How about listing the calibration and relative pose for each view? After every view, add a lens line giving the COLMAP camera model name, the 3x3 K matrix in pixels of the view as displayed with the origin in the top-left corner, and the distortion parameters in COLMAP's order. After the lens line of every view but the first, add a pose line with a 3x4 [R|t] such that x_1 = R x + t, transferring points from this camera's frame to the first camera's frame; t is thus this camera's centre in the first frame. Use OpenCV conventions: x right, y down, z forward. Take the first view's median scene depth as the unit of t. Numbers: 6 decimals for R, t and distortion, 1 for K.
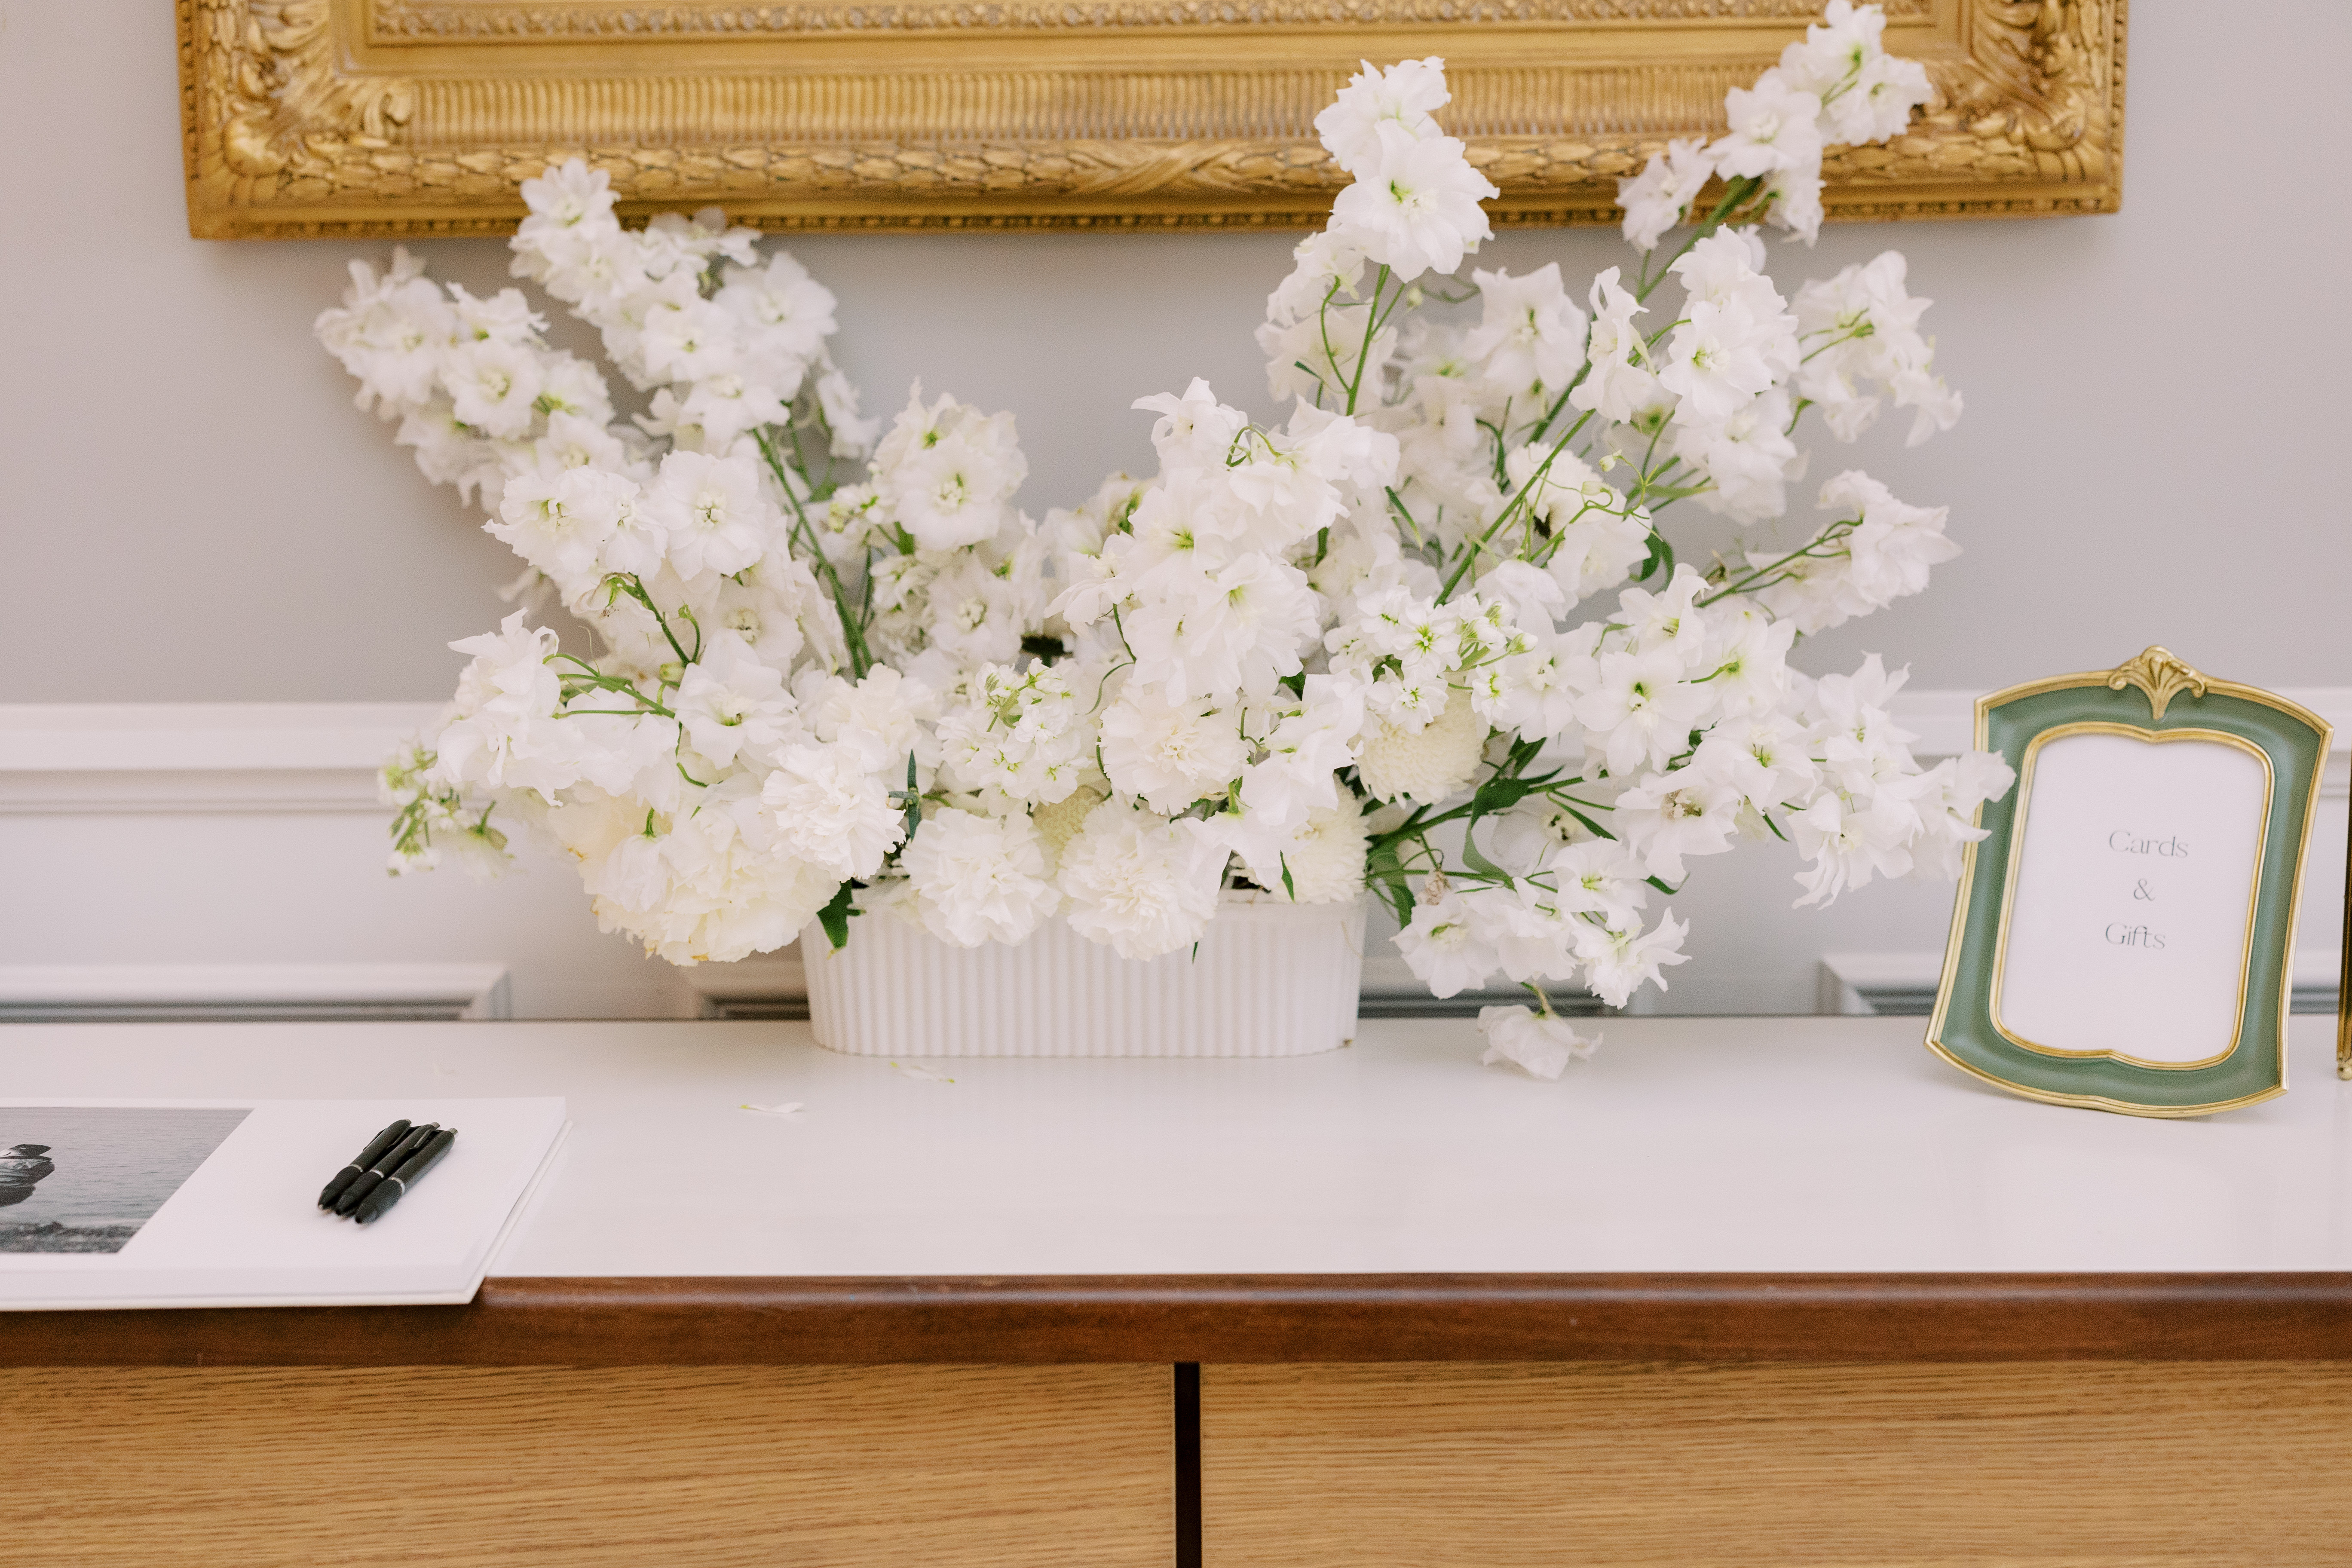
lens RADIAL K [[3424.2, 0, 1176.9], [0, 3424.2, 791.8], [0, 0, 1]] dist [0.014988, 0.000000]
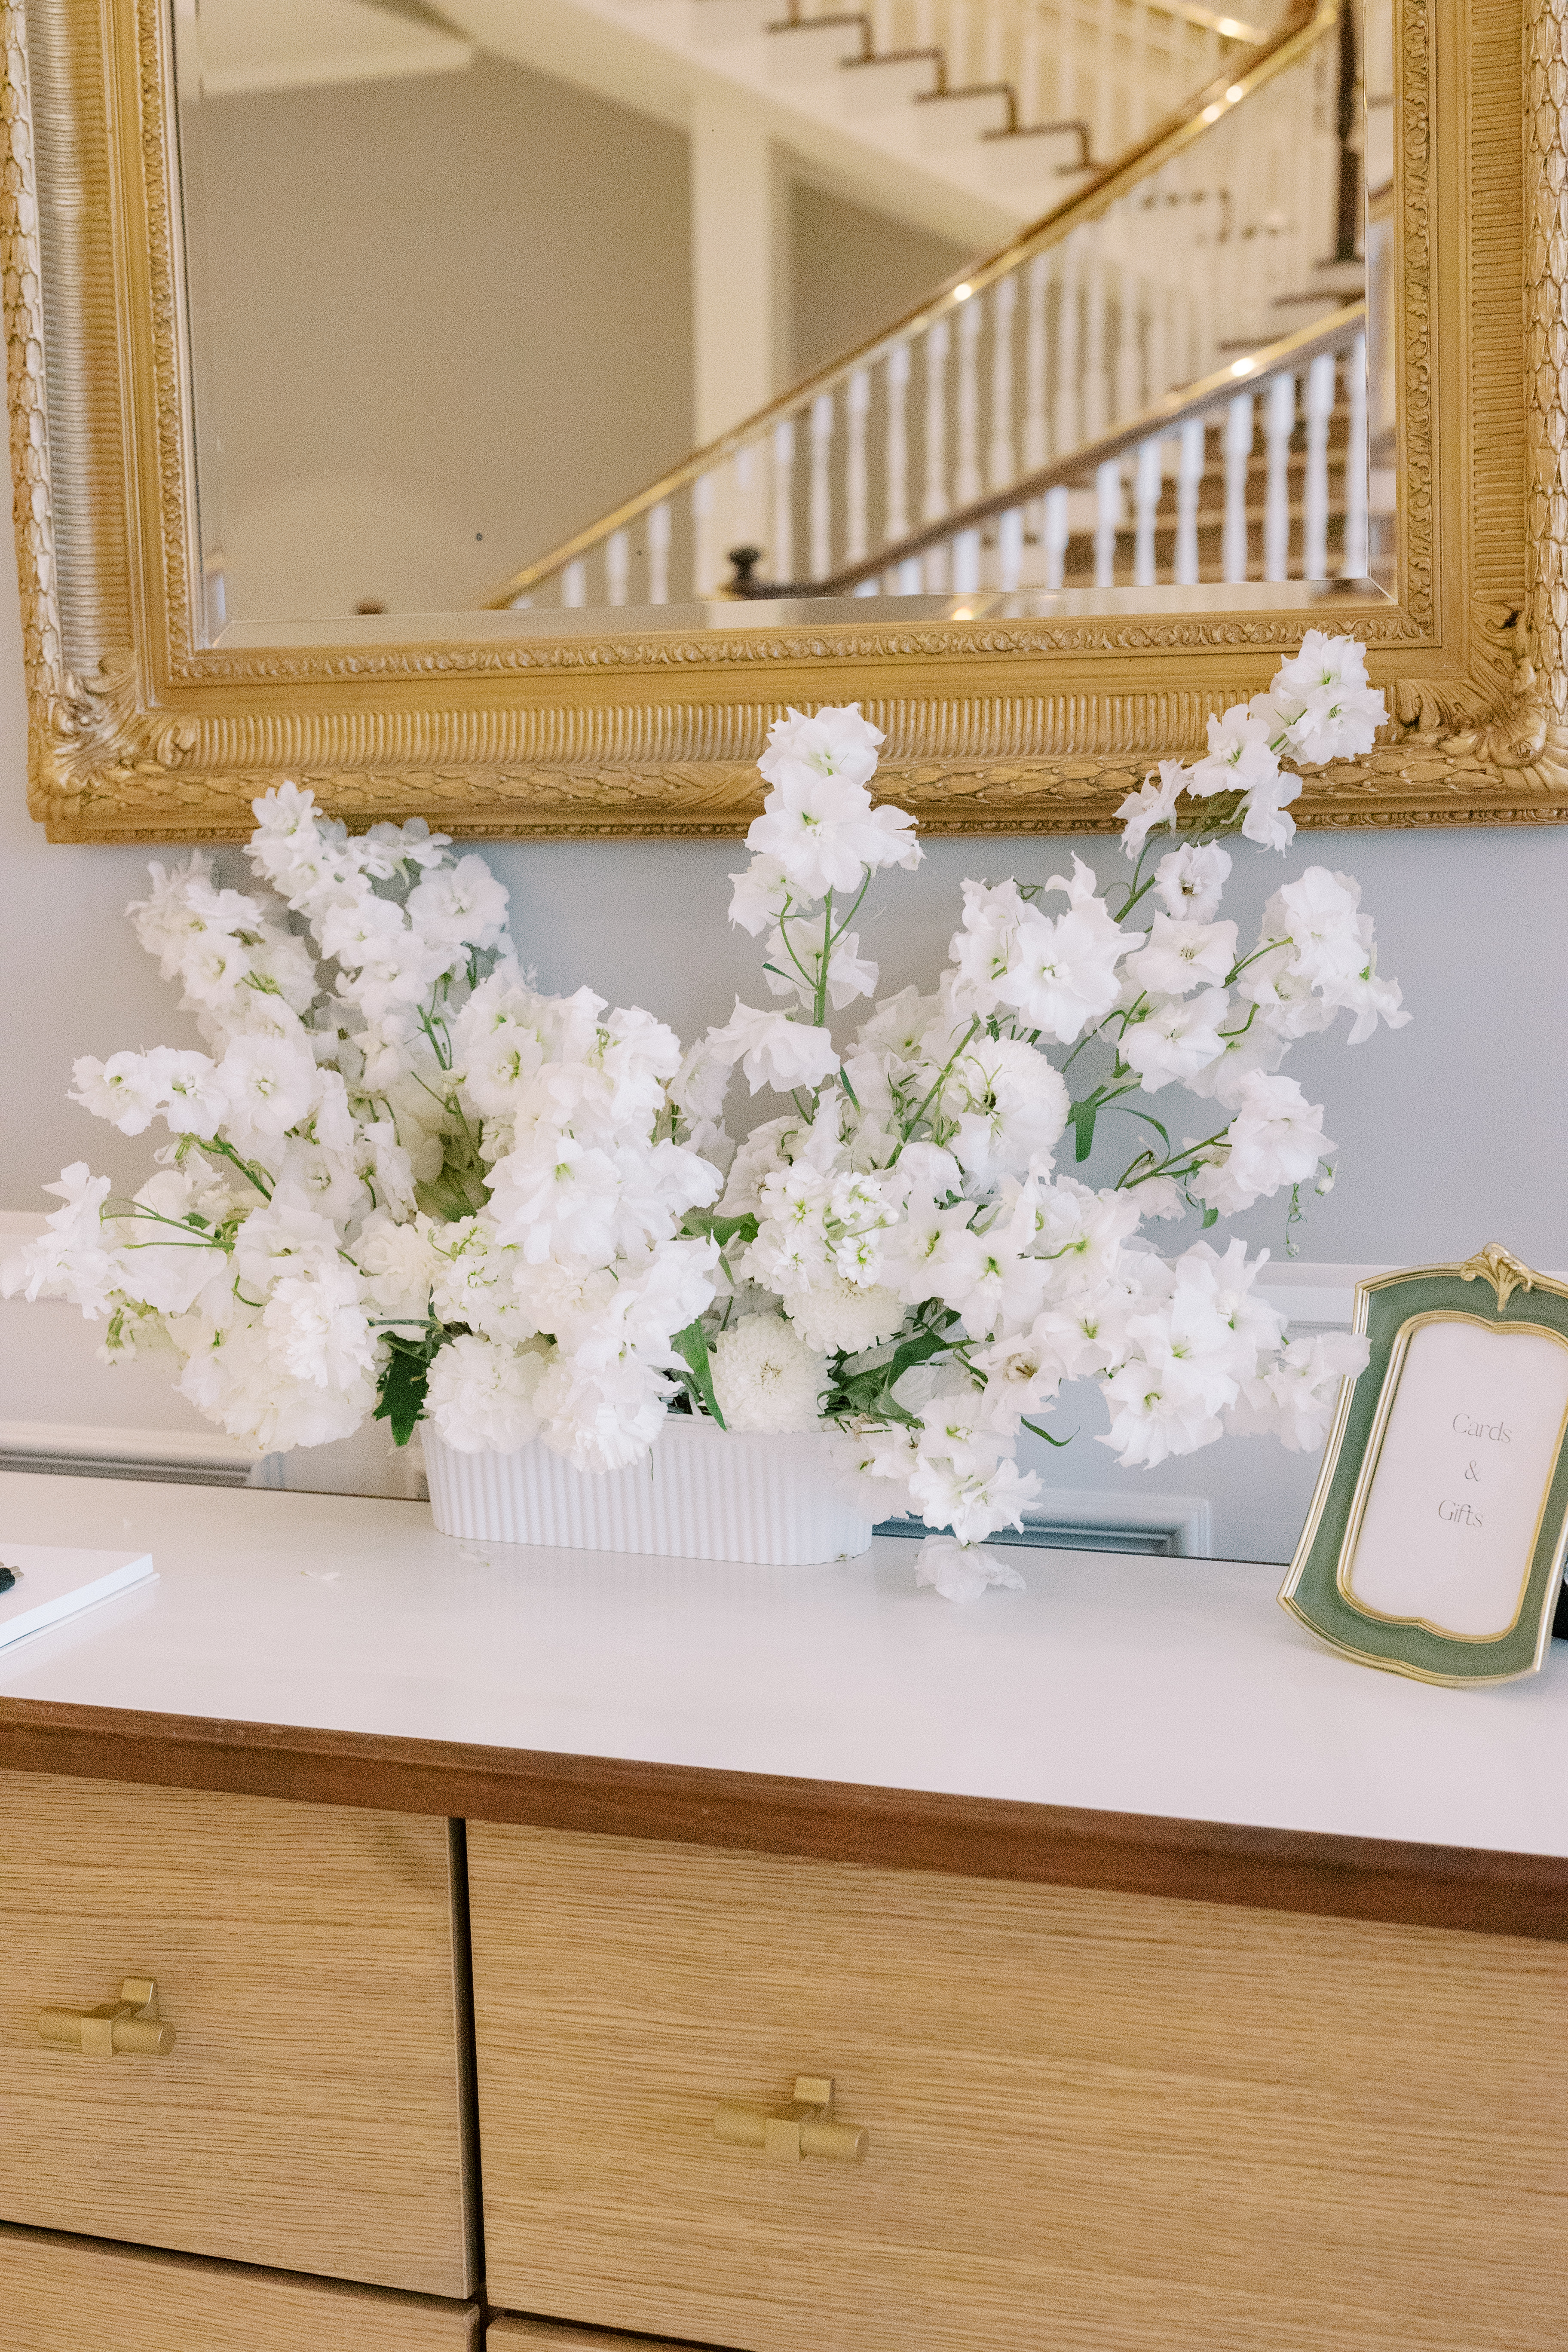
lens RADIAL K [[3424.2, 0, 783.2], [0, 3424.2, 1167.3], [0, 0, 1]] dist [0.014988, 0.000000]
pose [[0.932760, 0.035377, -0.358758, 0.458861], [-0.043066, 0.998982, -0.013461, -0.041892], [0.357917, 0.028006, 0.933333, -0.073304]]
